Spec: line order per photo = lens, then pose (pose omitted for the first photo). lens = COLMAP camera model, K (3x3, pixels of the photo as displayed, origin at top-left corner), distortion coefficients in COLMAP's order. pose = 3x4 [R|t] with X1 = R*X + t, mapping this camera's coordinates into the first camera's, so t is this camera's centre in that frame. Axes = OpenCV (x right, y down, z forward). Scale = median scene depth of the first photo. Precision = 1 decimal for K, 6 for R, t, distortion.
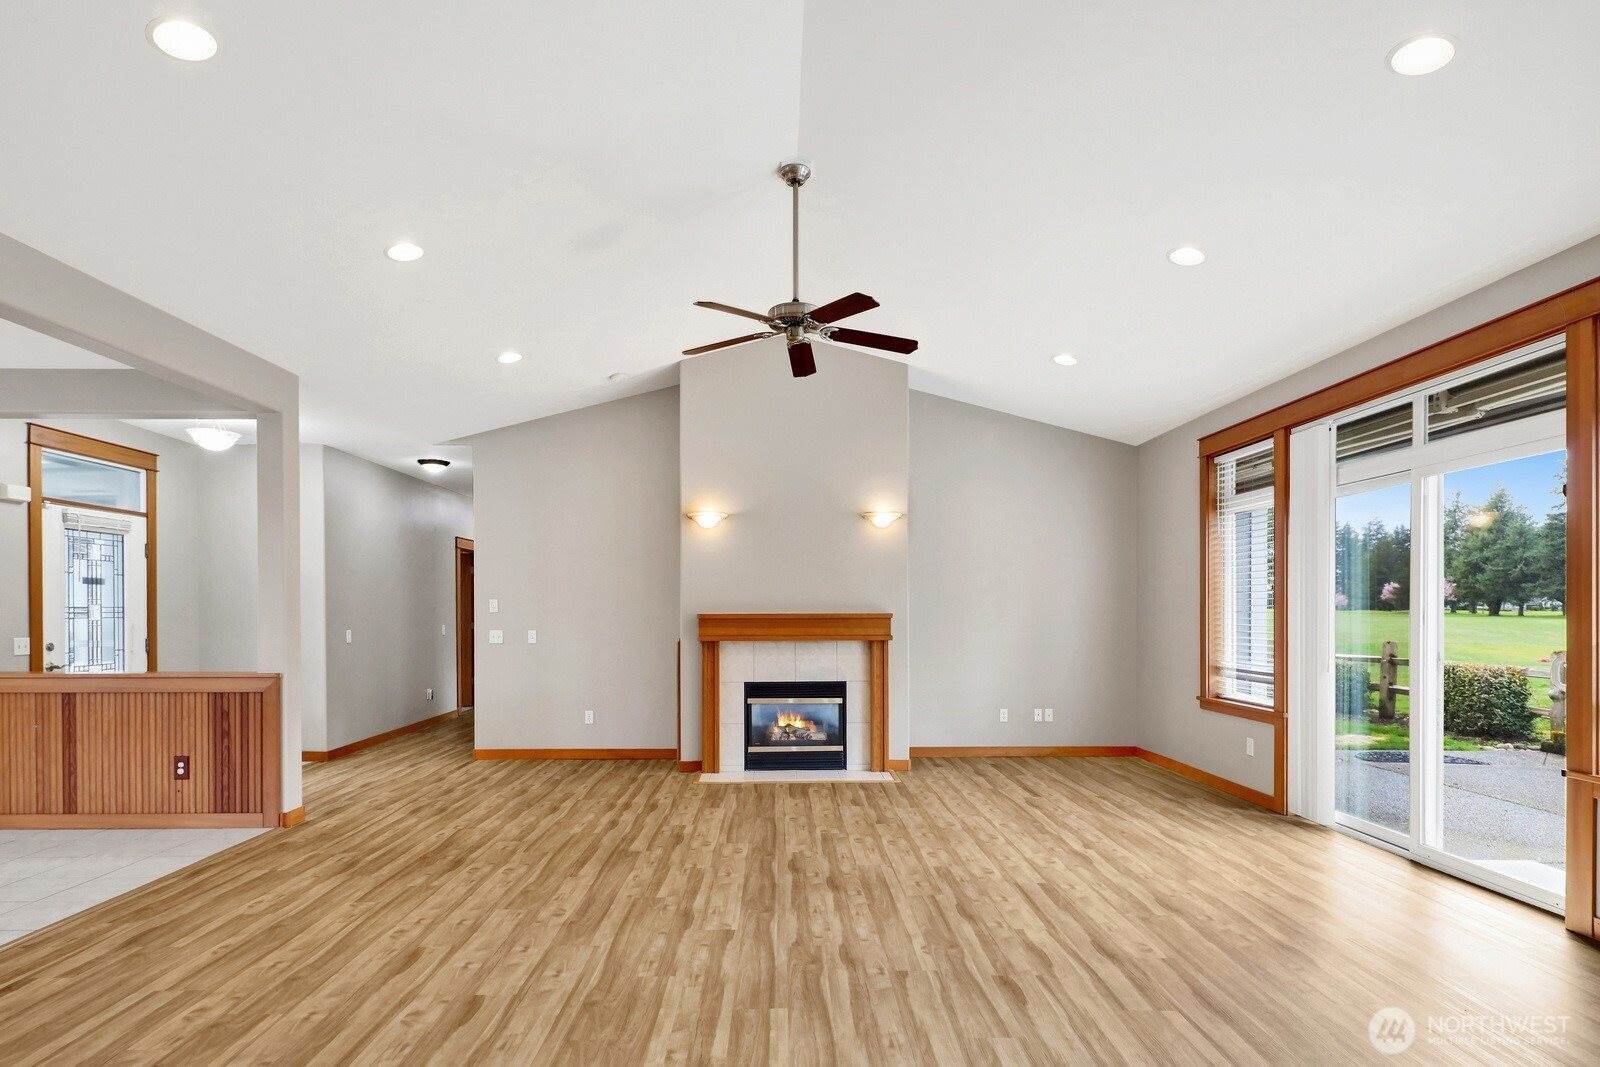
lens RADIAL K [[833.3, 0, 784.2], [0, 833.3, 611.8], [0, 0, 1]] dist [0.002848, 0.000245]
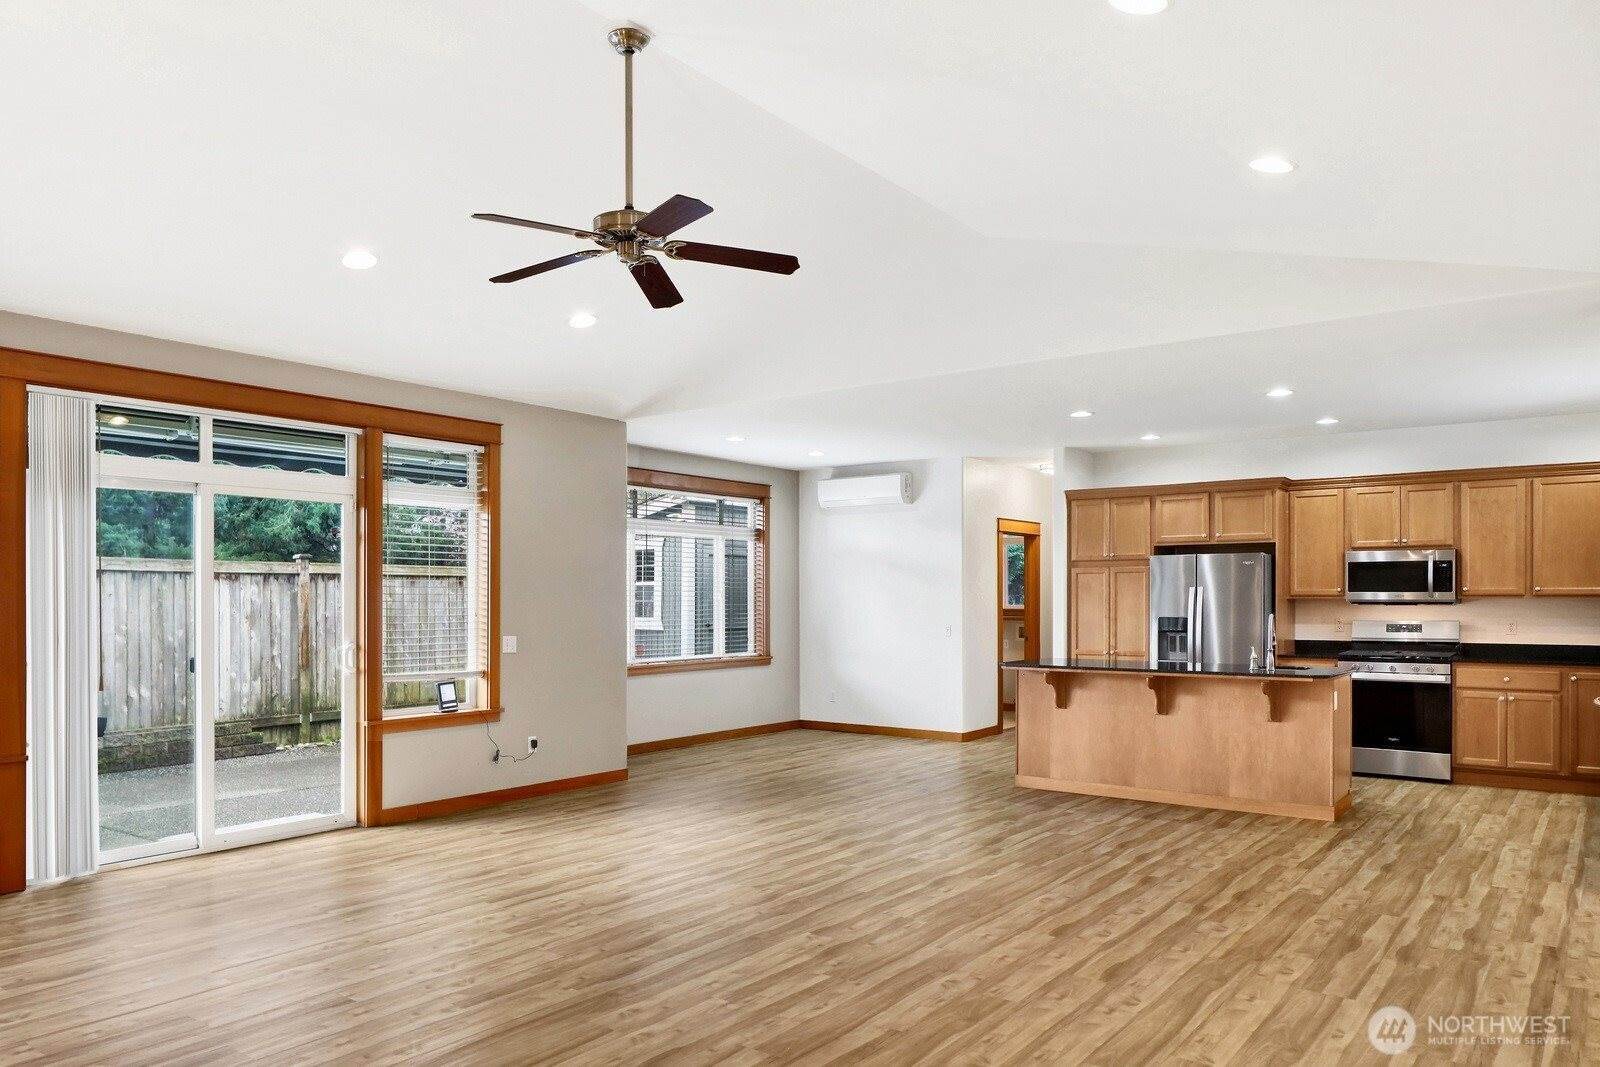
lens RADIAL K [[1144.4, 0, 783.6], [0, 1144.4, 587.4], [0, 0, 1]] dist [-0.003133, -0.002142]
pose [[-0.803988, 0.009112, 0.594575, -0.540357], [0.002666, 0.999928, -0.011719, -0.016347], [-0.594639, -0.007837, -0.803955, 1.331377]]
